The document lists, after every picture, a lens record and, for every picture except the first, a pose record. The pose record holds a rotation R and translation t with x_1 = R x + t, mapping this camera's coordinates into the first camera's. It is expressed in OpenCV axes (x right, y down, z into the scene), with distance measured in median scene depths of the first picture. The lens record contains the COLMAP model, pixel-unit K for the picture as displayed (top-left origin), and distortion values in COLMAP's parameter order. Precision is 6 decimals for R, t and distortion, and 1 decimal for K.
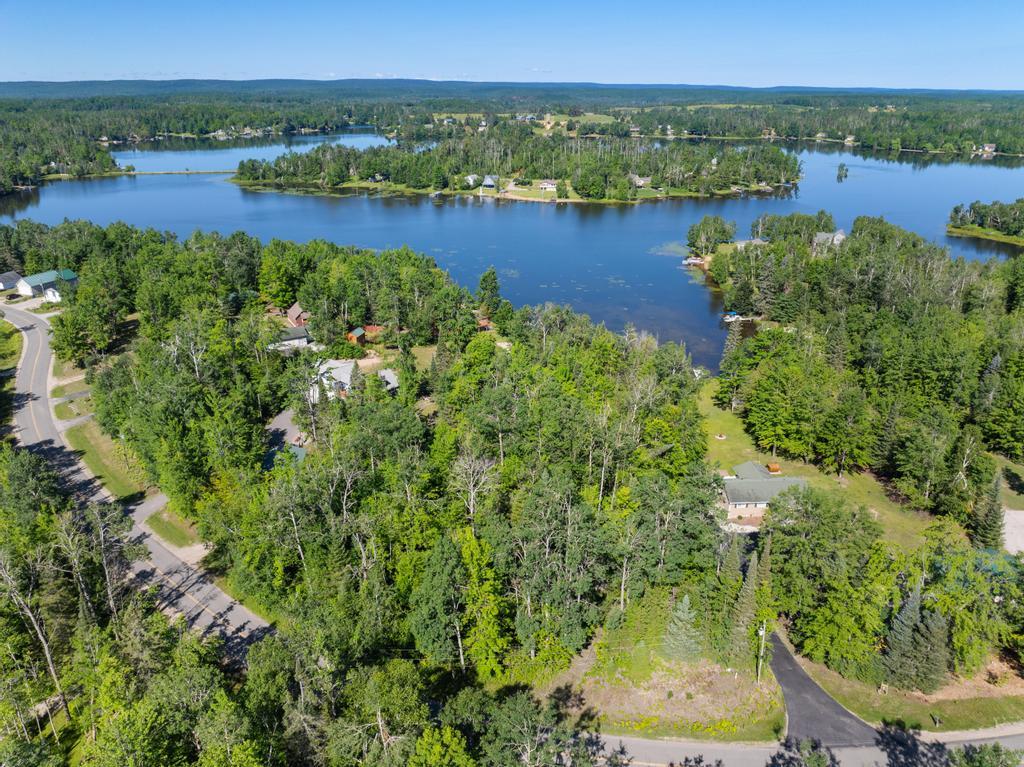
lens RADIAL K [[722.7, 0, 516.4], [0, 722.7, 378.5], [0, 0, 1]] dist [-0.039702, 0.007955]
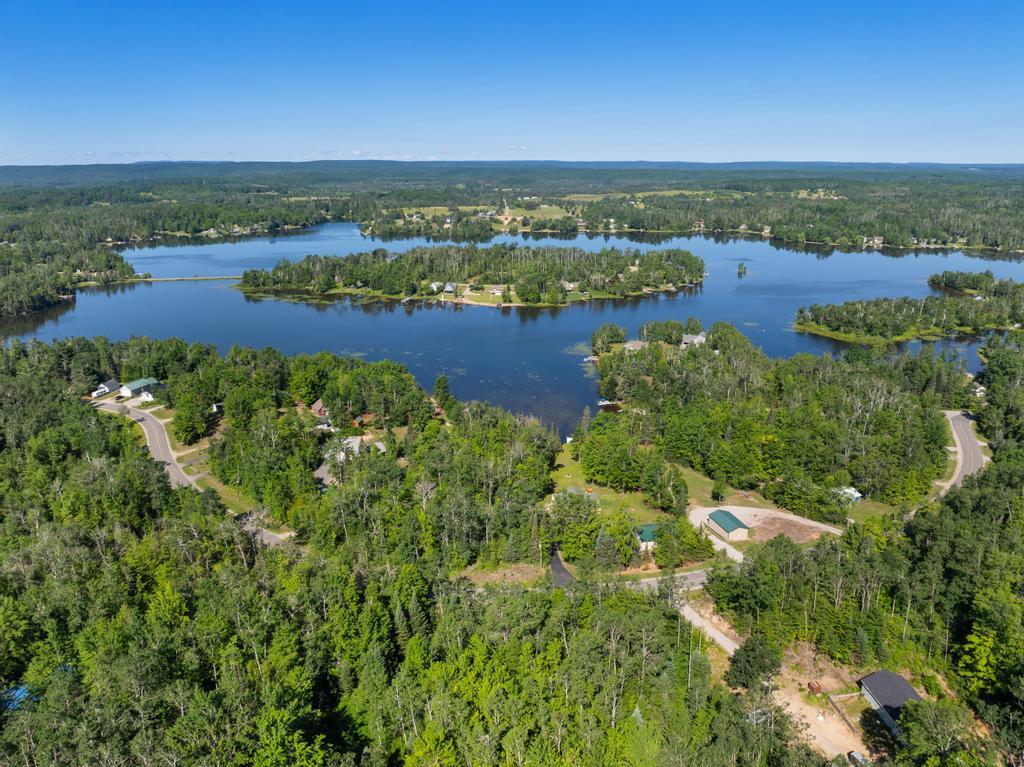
lens RADIAL K [[722.7, 0, 516.4], [0, 722.7, 378.5], [0, 0, 1]] dist [-0.039702, 0.007955]
pose [[0.999054, -0.019859, 0.038699, 0.048796], [0.023424, 0.995299, -0.093973, 0.003382], [-0.036650, 0.094791, 0.994822, -0.421411]]
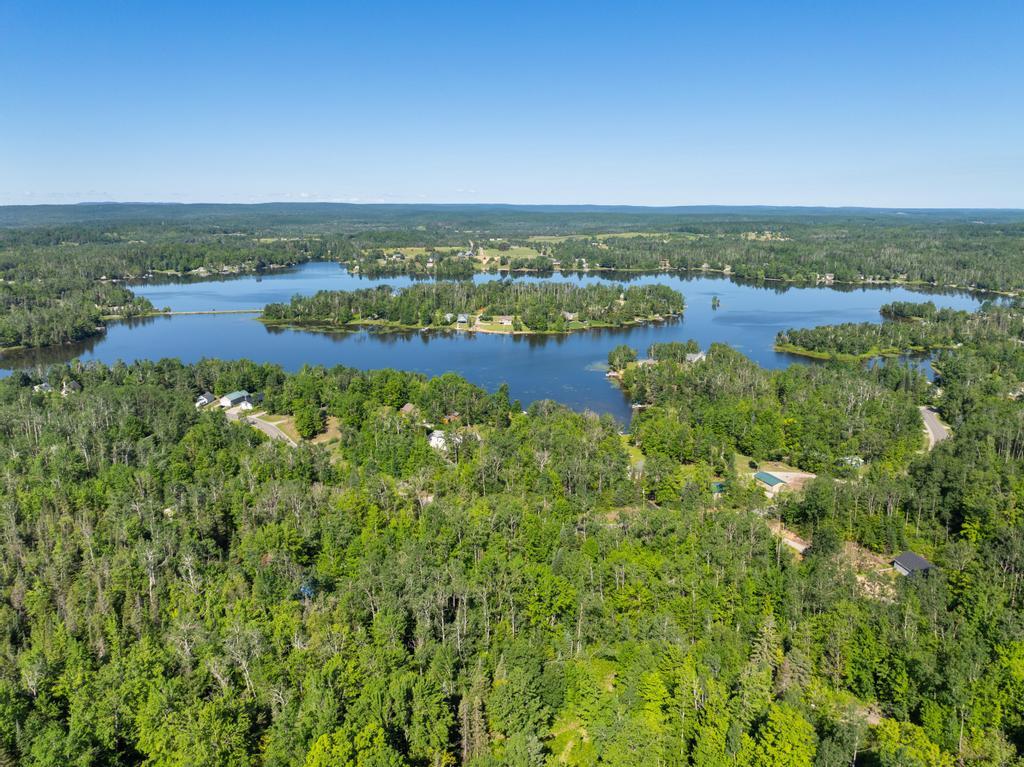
lens RADIAL K [[722.7, 0, 516.4], [0, 722.7, 378.5], [0, 0, 1]] dist [-0.039702, 0.007955]
pose [[0.993584, -0.028765, 0.109374, -0.161273], [0.044816, 0.988082, -0.147260, 0.083447], [-0.103835, 0.151217, 0.983032, -0.627972]]
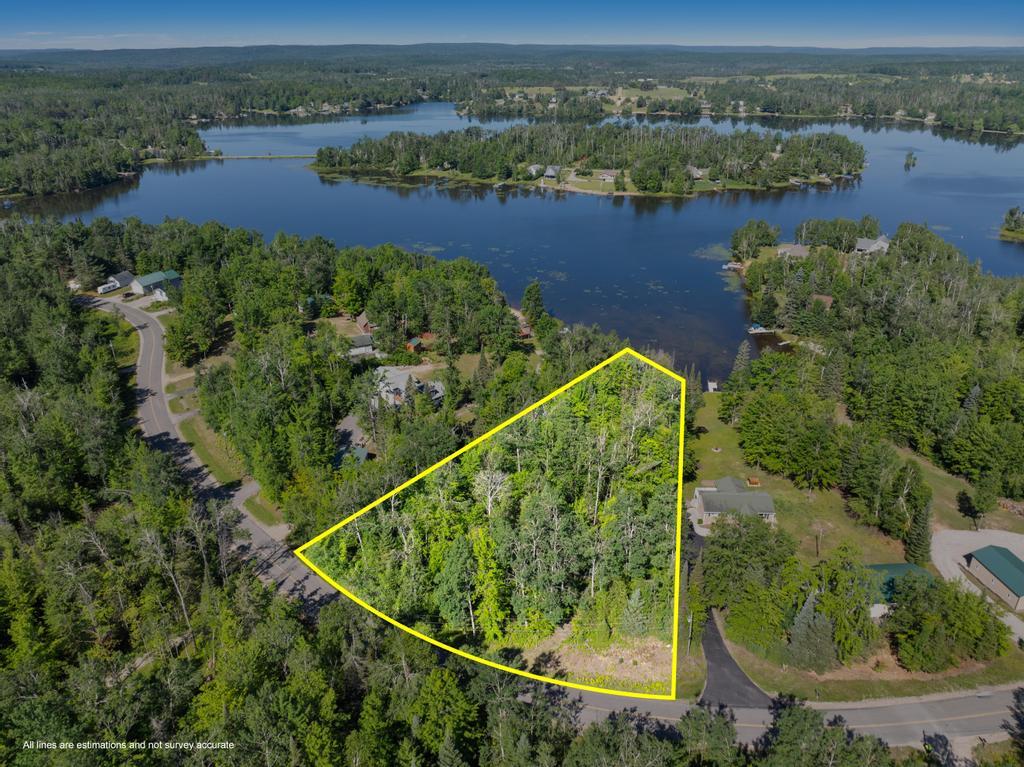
lens RADIAL K [[722.7, 0, 516.4], [0, 722.7, 378.5], [0, 0, 1]] dist [-0.039702, 0.007955]
pose [[0.995086, 0.032841, -0.093413, 0.035776], [-0.028528, 0.998481, 0.047136, -0.042453], [0.094819, -0.044239, 0.994511, -0.097495]]
